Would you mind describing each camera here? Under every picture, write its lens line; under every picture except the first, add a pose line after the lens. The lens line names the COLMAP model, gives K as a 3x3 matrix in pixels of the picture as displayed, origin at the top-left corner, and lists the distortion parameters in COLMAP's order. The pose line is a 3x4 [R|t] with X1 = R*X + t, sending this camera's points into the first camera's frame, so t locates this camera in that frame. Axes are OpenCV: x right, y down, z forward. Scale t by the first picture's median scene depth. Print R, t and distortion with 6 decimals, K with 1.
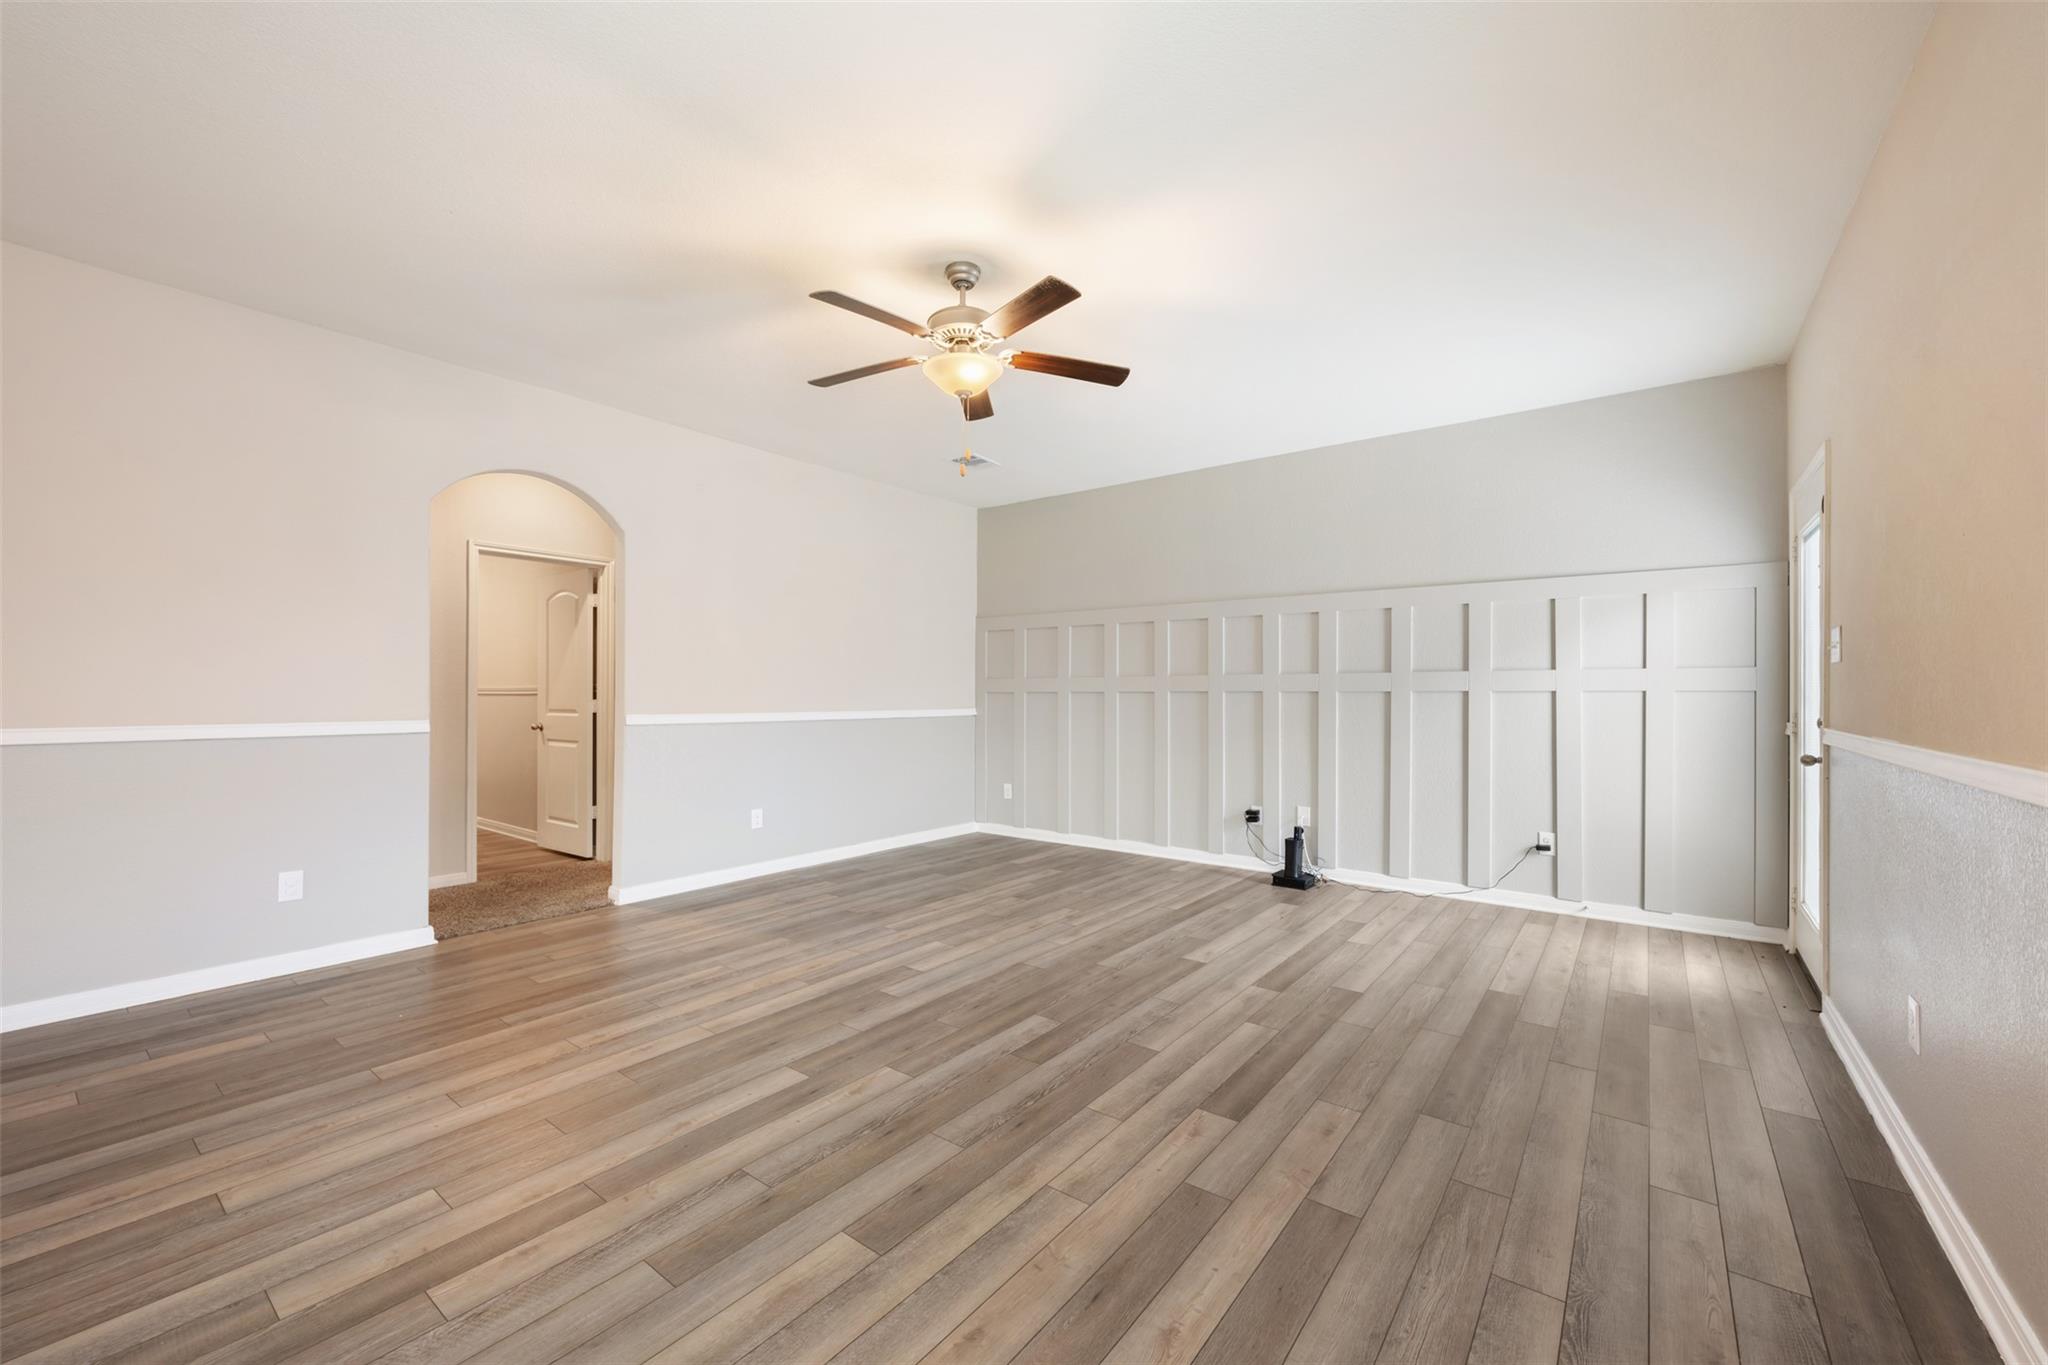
lens RADIAL K [[812.0, 0, 1018.5], [0, 812.0, 685.3], [0, 0, 1]] dist [-0.002750, -0.000206]
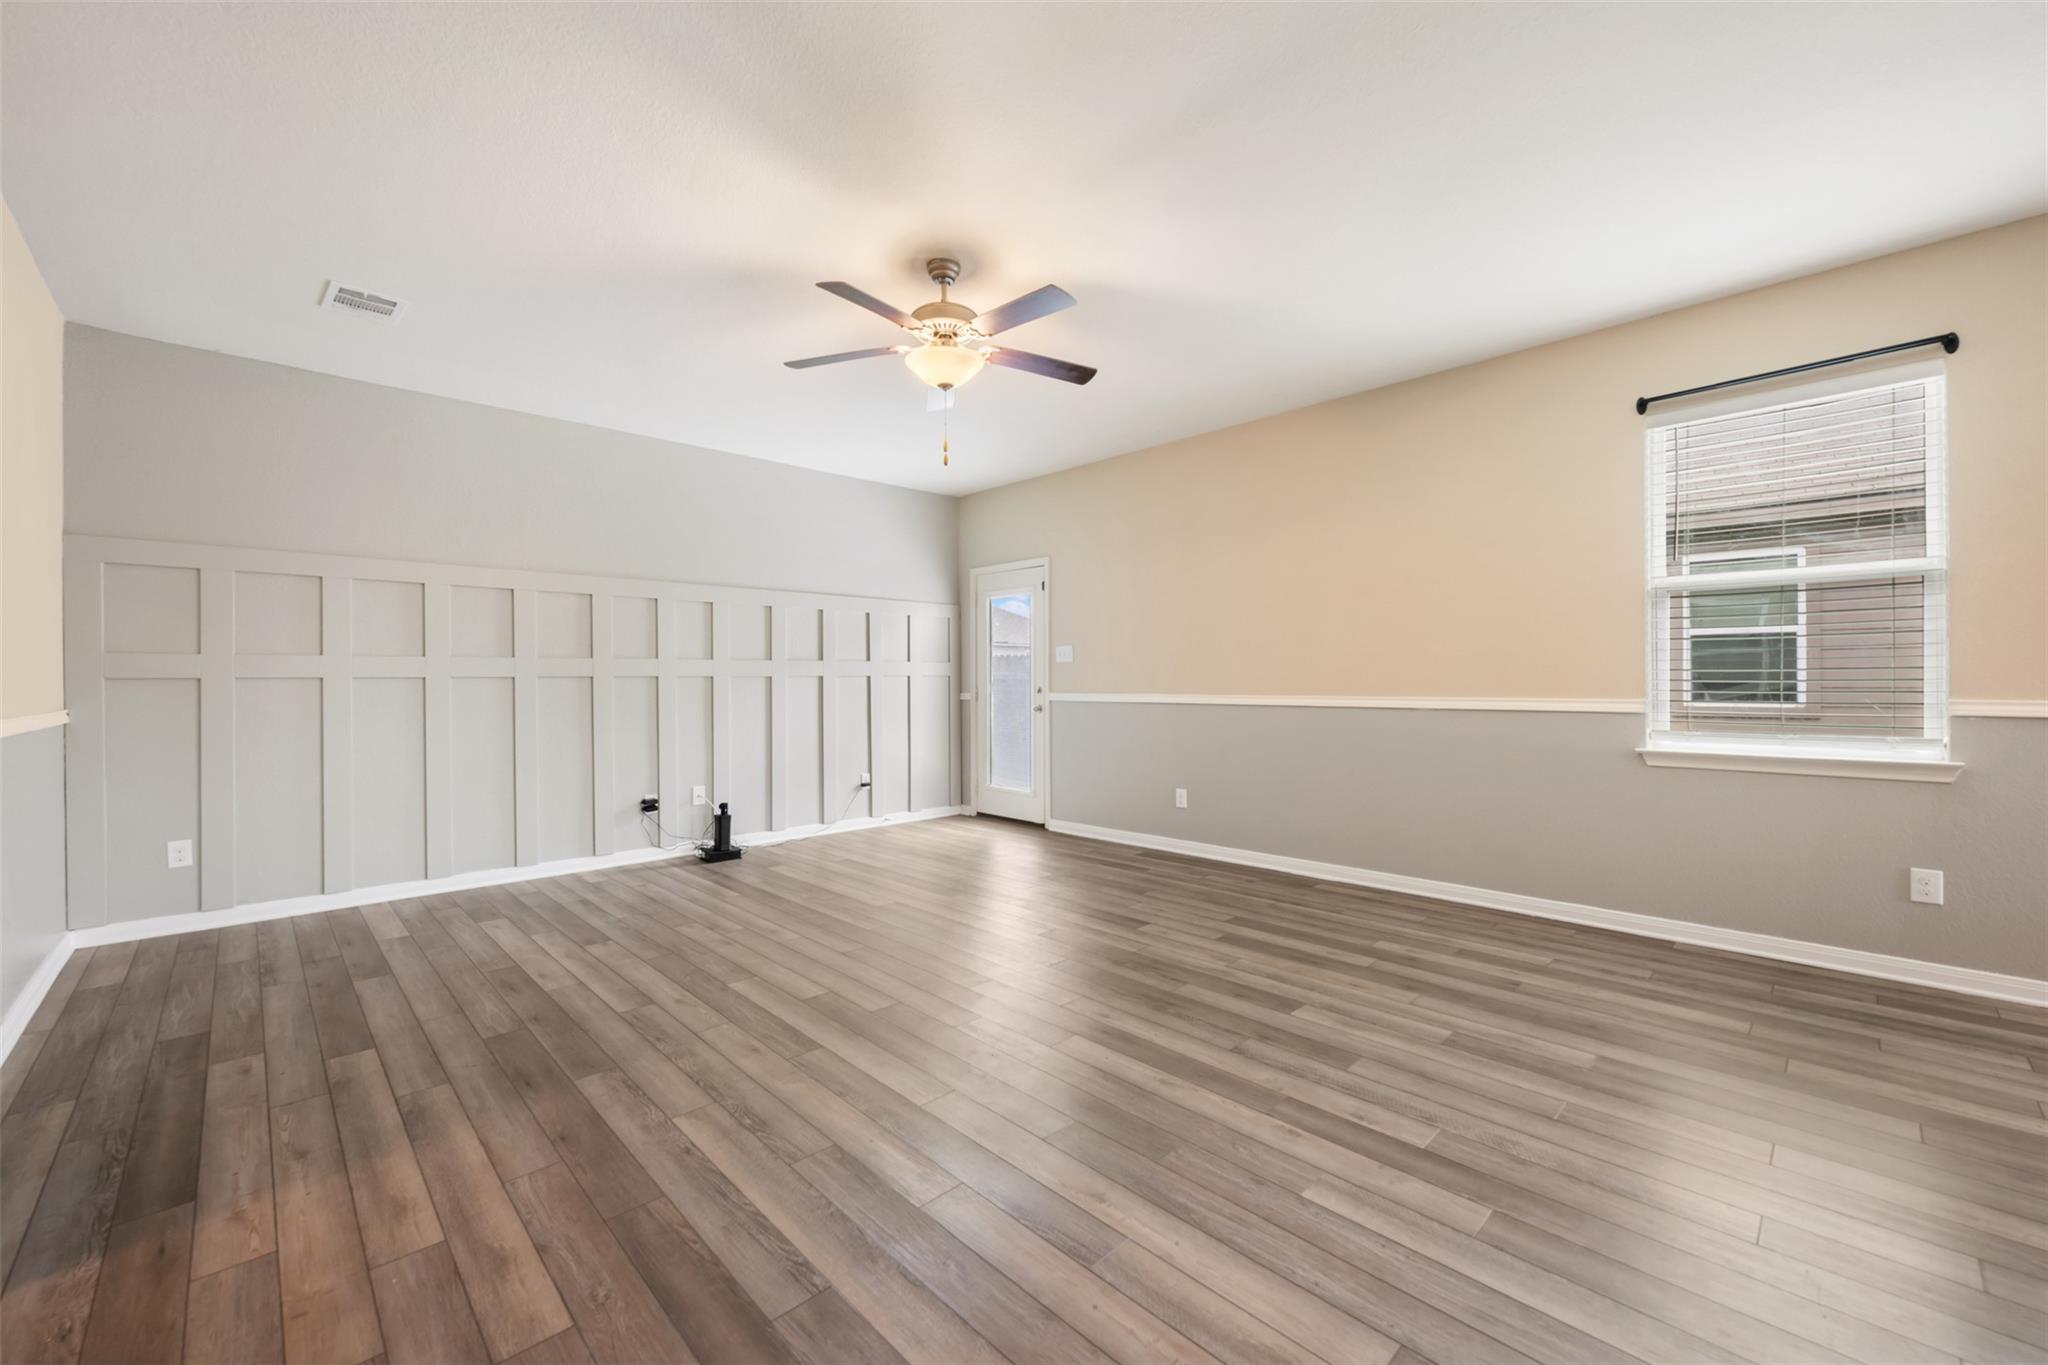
lens RADIAL K [[812.0, 0, 1018.5], [0, 812.0, 685.3], [0, 0, 1]] dist [-0.002750, -0.000206]
pose [[0.144712, -0.010006, 0.989423, -0.844932], [-0.004546, 0.999932, 0.010777, 0.007409], [-0.989463, -0.006057, 0.144657, 0.590464]]
